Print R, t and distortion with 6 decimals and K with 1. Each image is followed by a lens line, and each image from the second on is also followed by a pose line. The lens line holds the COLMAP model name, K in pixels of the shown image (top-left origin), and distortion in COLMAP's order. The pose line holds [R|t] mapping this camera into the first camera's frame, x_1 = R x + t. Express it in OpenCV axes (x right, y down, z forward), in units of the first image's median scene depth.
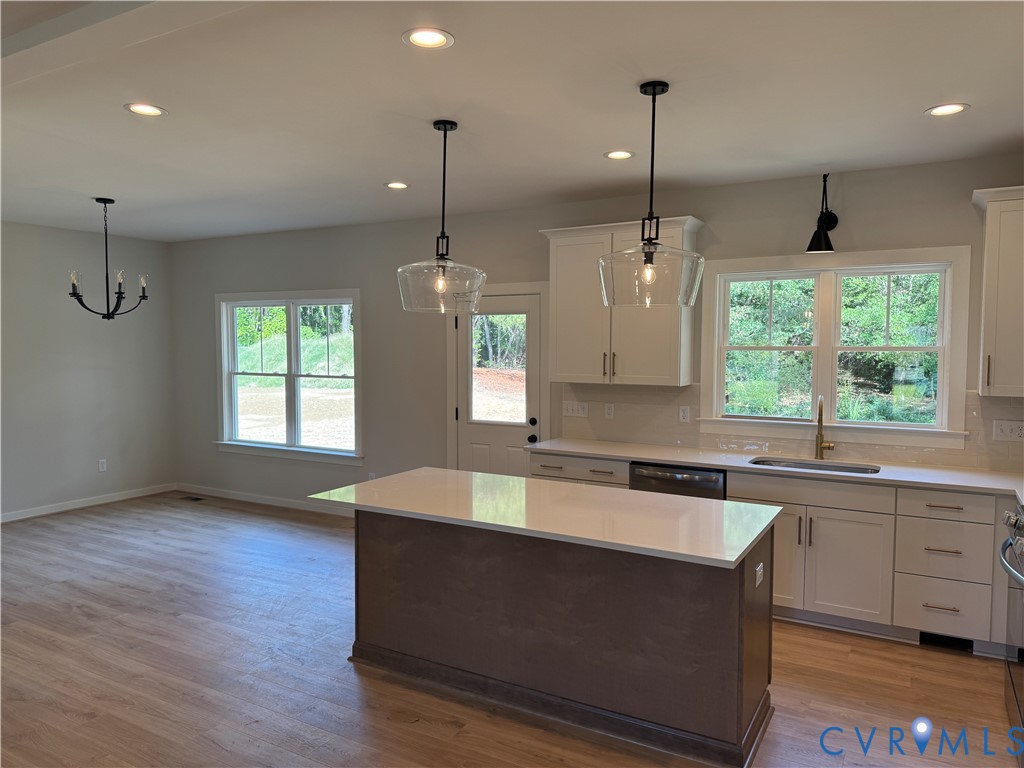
lens RADIAL K [[713.3, 0, 512.0], [0, 713.3, 384.0], [0, 0, 1]] dist [0.085114, -0.092349]
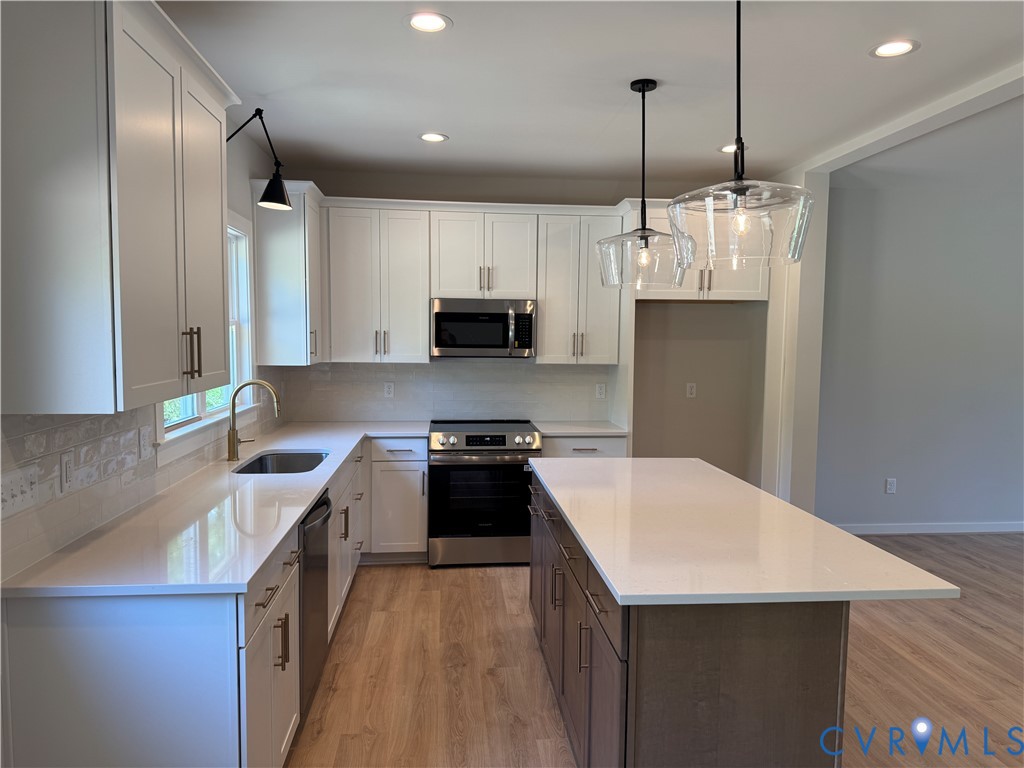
lens RADIAL K [[713.6, 0, 516.1], [0, 713.6, 382.6], [0, 0, 1]] dist [0.149191, -0.257473]
pose [[-0.585476, -0.065652, 0.808027, -0.421590], [0.034631, 0.993780, 0.105837, -0.059491], [-0.809950, 0.089948, -0.579561, 1.269608]]
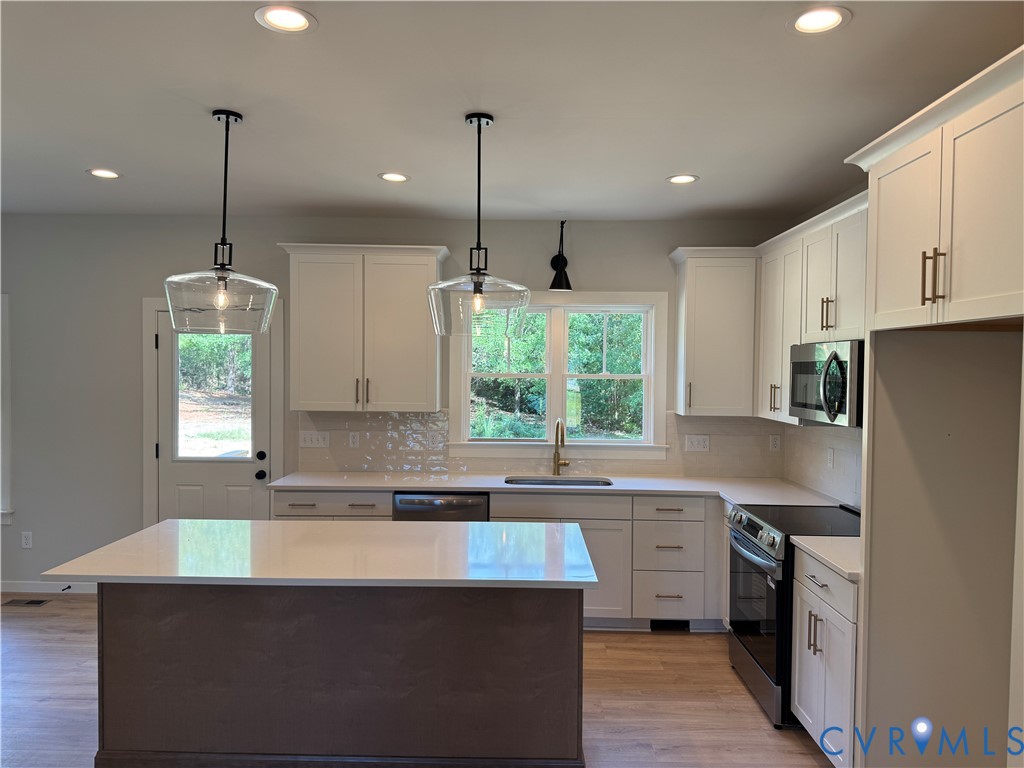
lens RADIAL K [[713.6, 0, 516.1], [0, 713.6, 382.6], [0, 0, 1]] dist [0.149191, -0.257473]
pose [[0.874459, -0.002392, 0.485094, -0.173365], [0.017936, 0.999464, -0.027403, -0.010044], [-0.484768, 0.032663, 0.874032, 0.070712]]
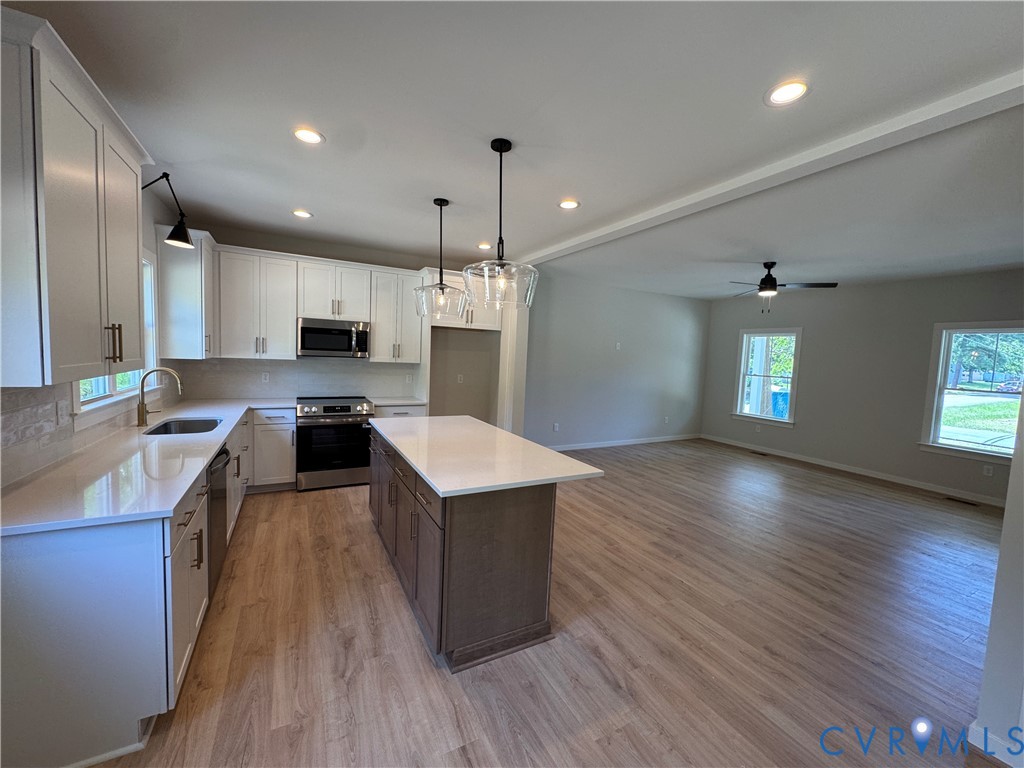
lens RADIAL K [[406.5, 0, 513.8], [0, 406.5, 381.6], [0, 0, 1]] dist [-0.003207, 0.000578]
pose [[-0.850289, -0.076132, 0.520781, -0.389328], [-0.014725, 0.992537, 0.121054, -0.049405], [-0.526111, 0.095263, -0.845064, 1.282663]]
